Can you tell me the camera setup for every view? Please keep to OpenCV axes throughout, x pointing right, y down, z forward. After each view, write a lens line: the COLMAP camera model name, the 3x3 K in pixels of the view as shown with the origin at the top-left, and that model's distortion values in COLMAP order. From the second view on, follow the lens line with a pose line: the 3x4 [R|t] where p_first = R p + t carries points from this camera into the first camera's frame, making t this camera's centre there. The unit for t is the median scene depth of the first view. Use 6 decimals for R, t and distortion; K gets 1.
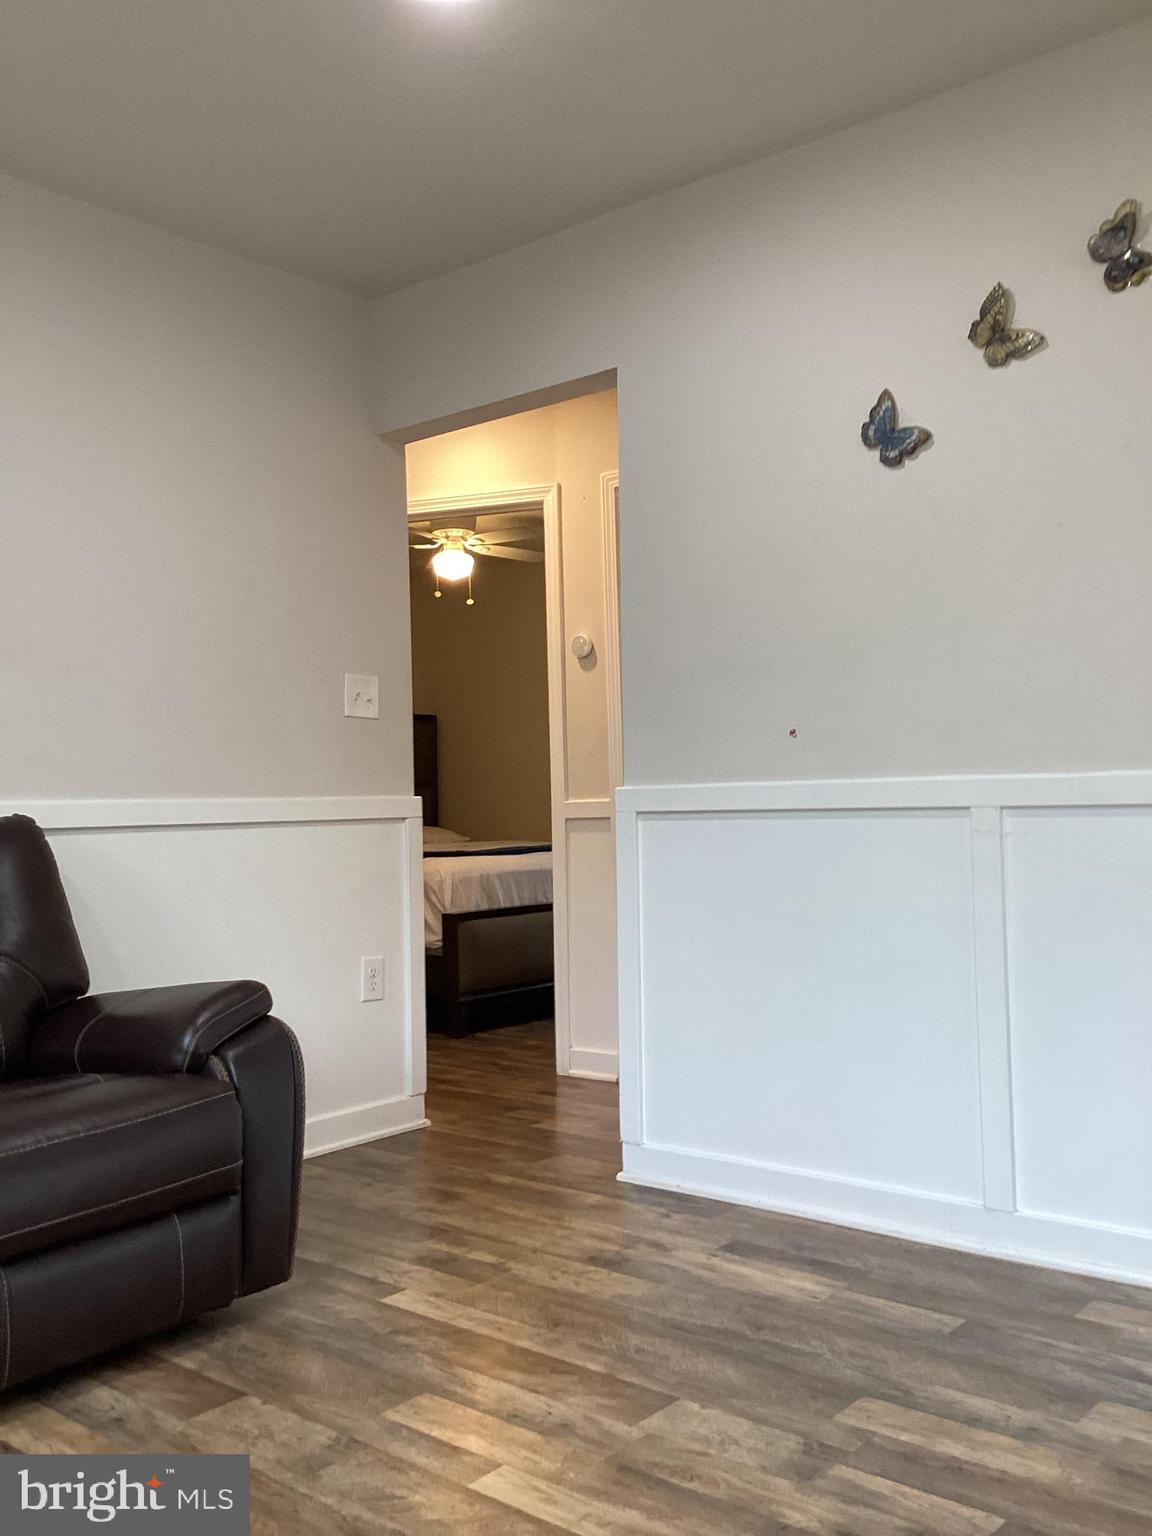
lens RADIAL K [[1380.4, 0, 576.0], [0, 1380.4, 768.0], [0, 0, 1]] dist [0.102699, -0.180474]
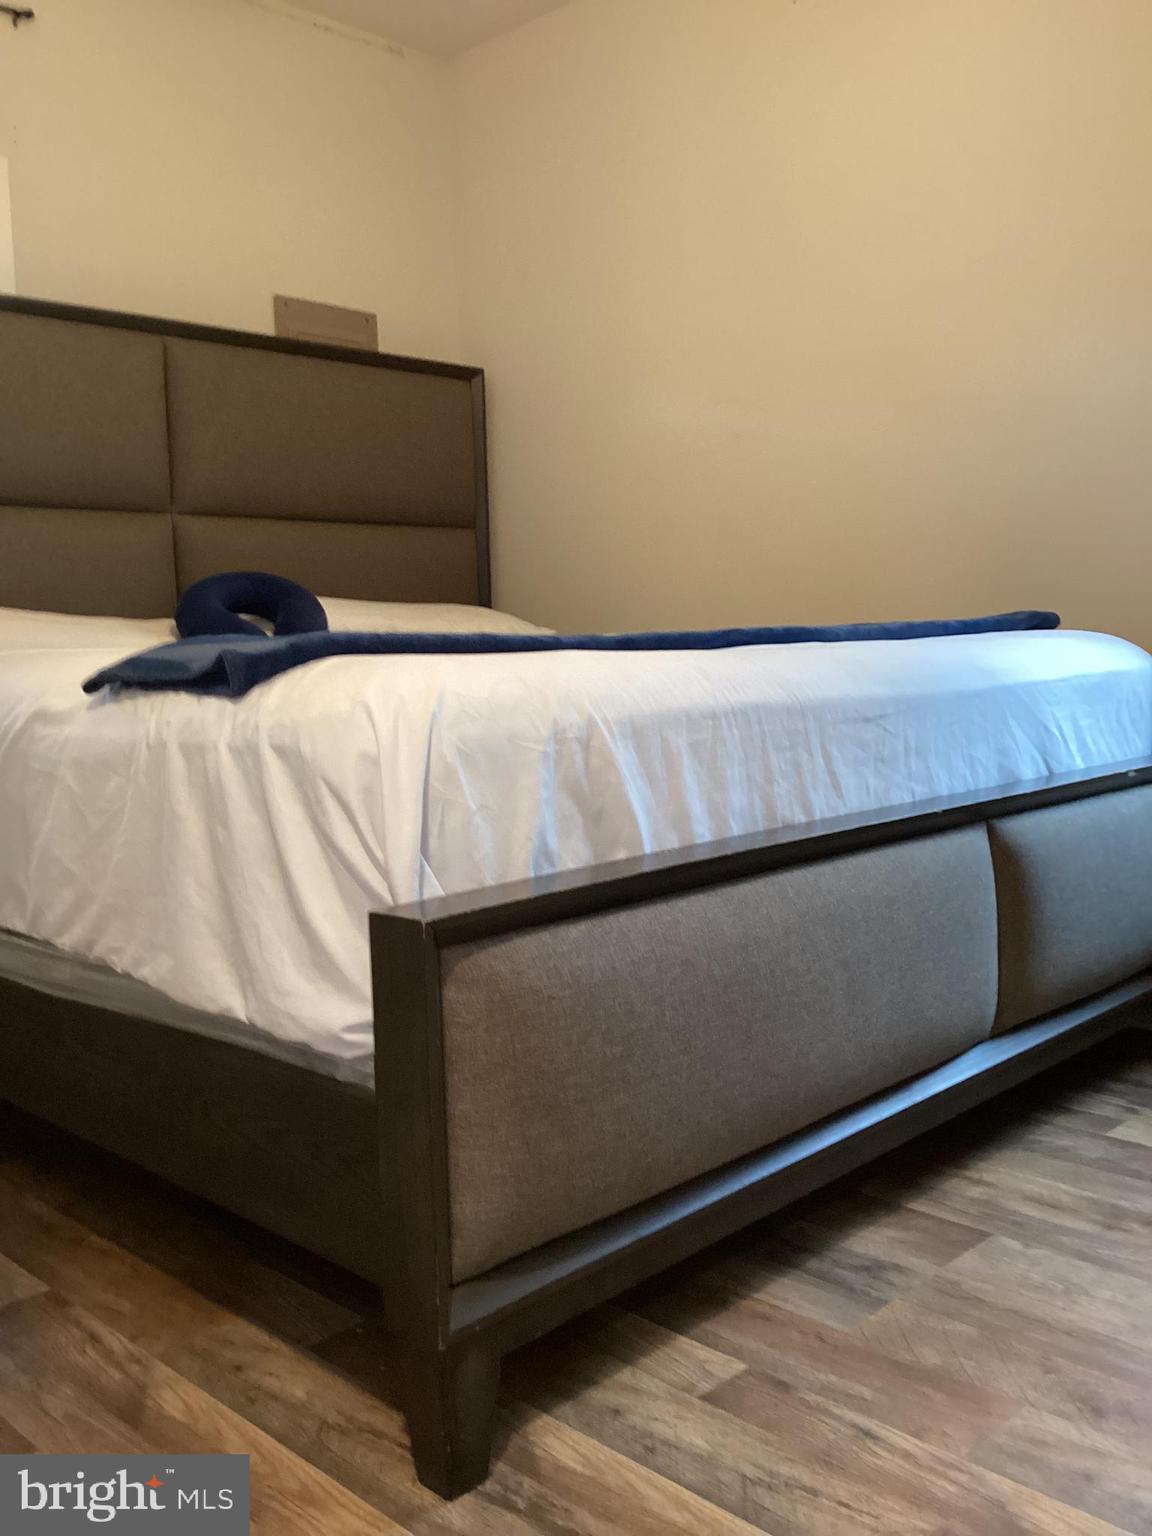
lens RADIAL K [[1392.6, 0, 571.3], [0, 1392.6, 775.5], [0, 0, 1]] dist [0.101466, -0.152105]
pose [[0.996430, 0.000240, -0.084417, -0.045559], [0.010609, 0.991712, 0.128042, 0.054223], [0.083749, -0.128480, 0.988170, 0.749850]]
